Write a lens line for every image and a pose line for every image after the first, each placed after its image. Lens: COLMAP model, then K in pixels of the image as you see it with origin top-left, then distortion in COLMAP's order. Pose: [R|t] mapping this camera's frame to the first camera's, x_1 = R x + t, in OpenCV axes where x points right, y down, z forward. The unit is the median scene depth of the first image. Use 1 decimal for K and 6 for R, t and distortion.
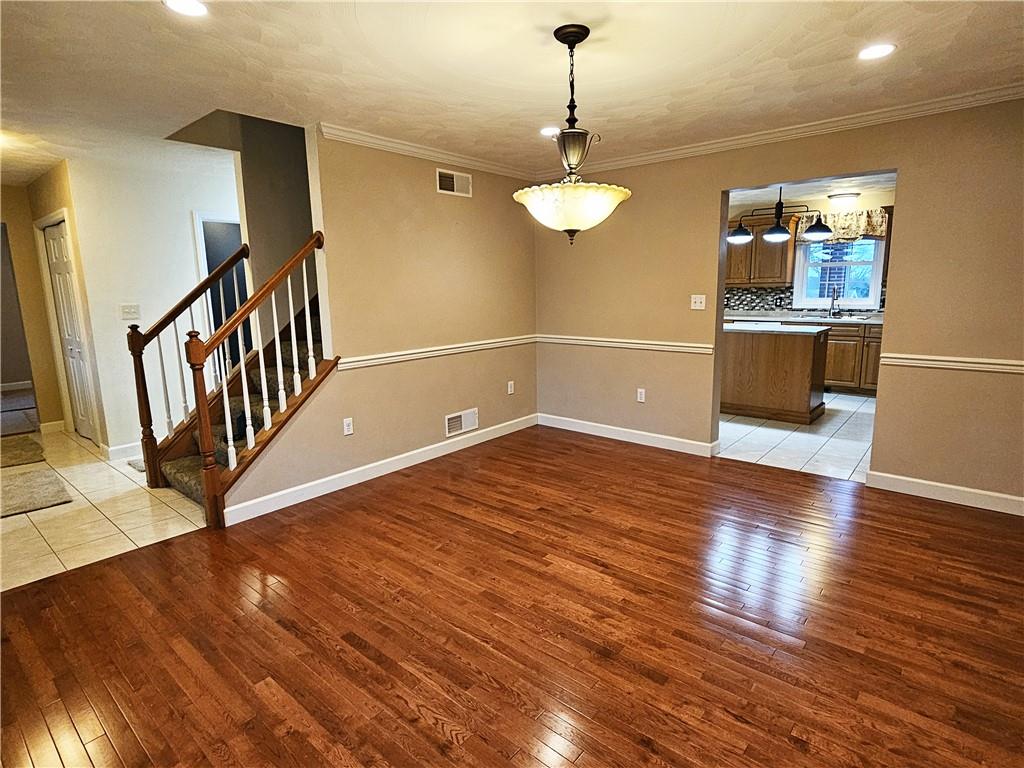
lens RADIAL K [[540.0, 0, 512.0], [0, 540.0, 384.0], [0, 0, 1]] dist [-0.020298, -0.000492]
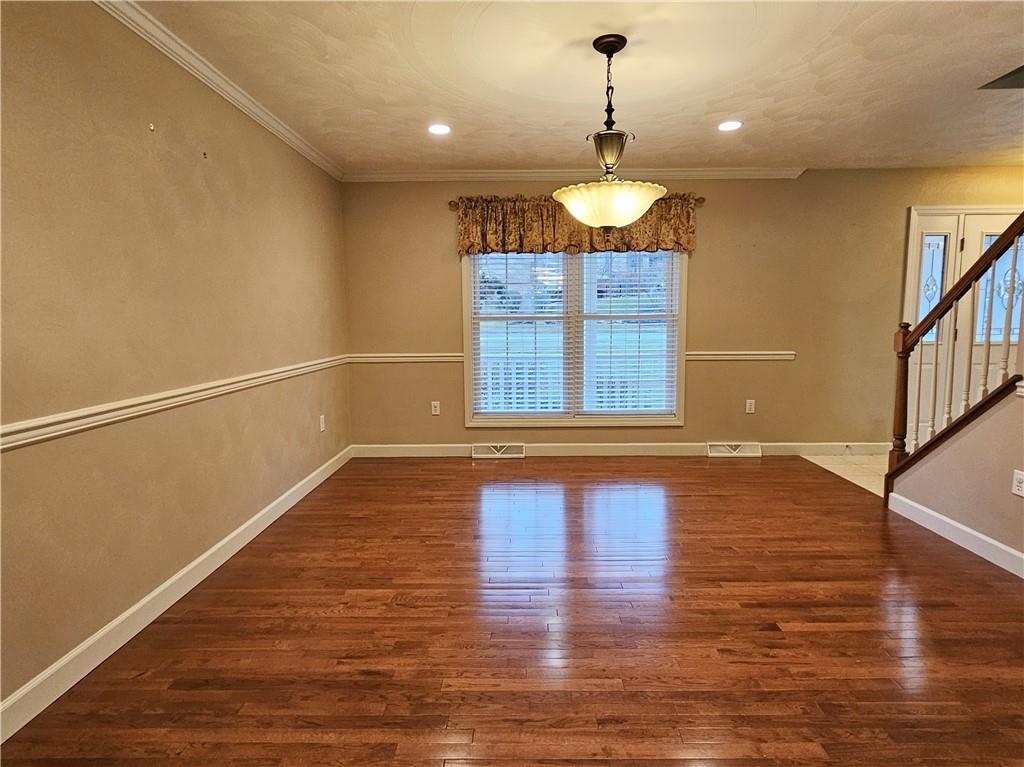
lens RADIAL K [[540.0, 0, 512.0], [0, 540.0, 383.5], [0, 0, 1]] dist [-0.020298, -0.000492]
pose [[-0.772455, 0.101529, -0.626901, 0.952039], [-0.090475, 0.959476, 0.266871, -0.259103], [0.628592, 0.262865, -0.731966, 1.748447]]
